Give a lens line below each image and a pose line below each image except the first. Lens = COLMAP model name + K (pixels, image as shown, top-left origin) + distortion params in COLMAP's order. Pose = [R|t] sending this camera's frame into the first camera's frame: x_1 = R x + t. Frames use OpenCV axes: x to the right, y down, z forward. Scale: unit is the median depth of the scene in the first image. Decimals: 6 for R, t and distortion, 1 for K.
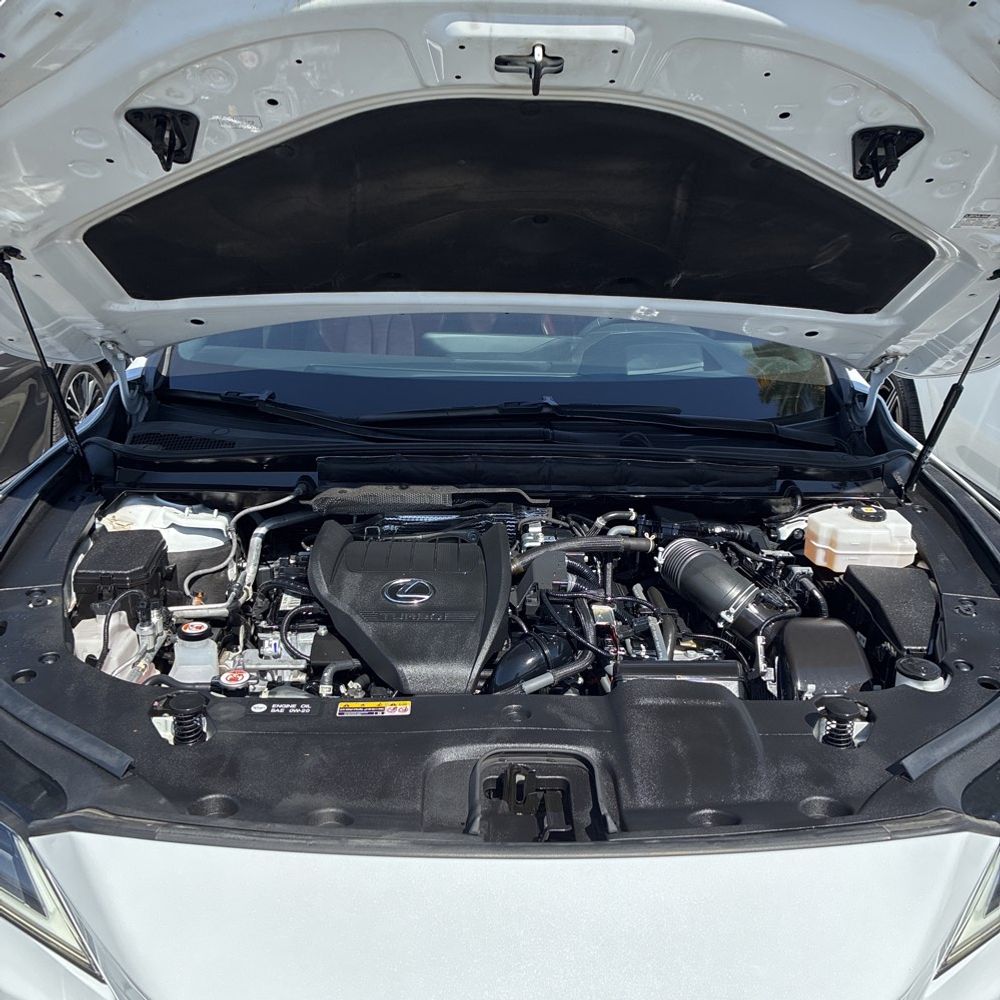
lens RADIAL K [[1003.8, 0, 499.4], [0, 1003.8, 474.4], [0, 0, 1]] dist [0.054953, -0.054088]
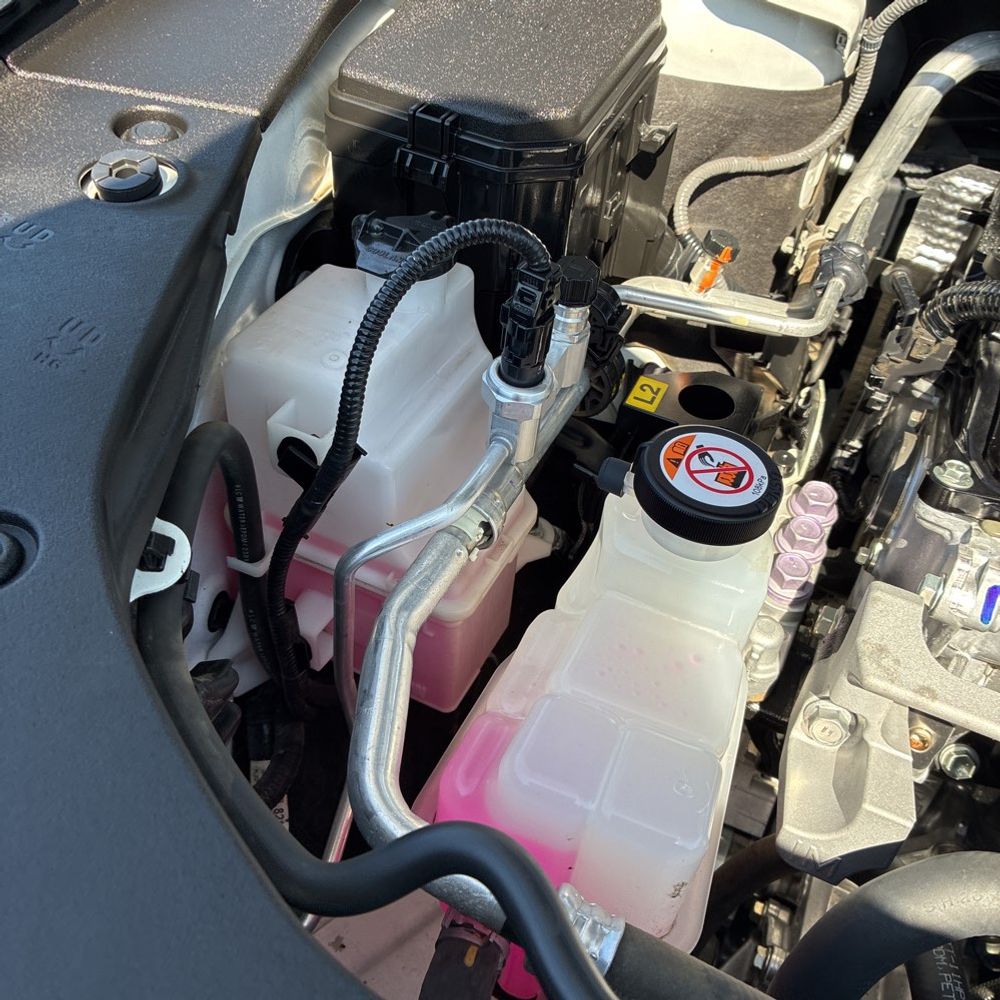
lens RADIAL K [[1003.8, 0, 499.4], [0, 1003.8, 474.4], [0, 0, 1]] dist [0.054953, -0.054088]
pose [[0.888504, 0.354321, -0.291577, -0.237590], [-0.197108, 0.868519, 0.454777, 0.052508], [0.414377, -0.346599, 0.841523, 0.677071]]
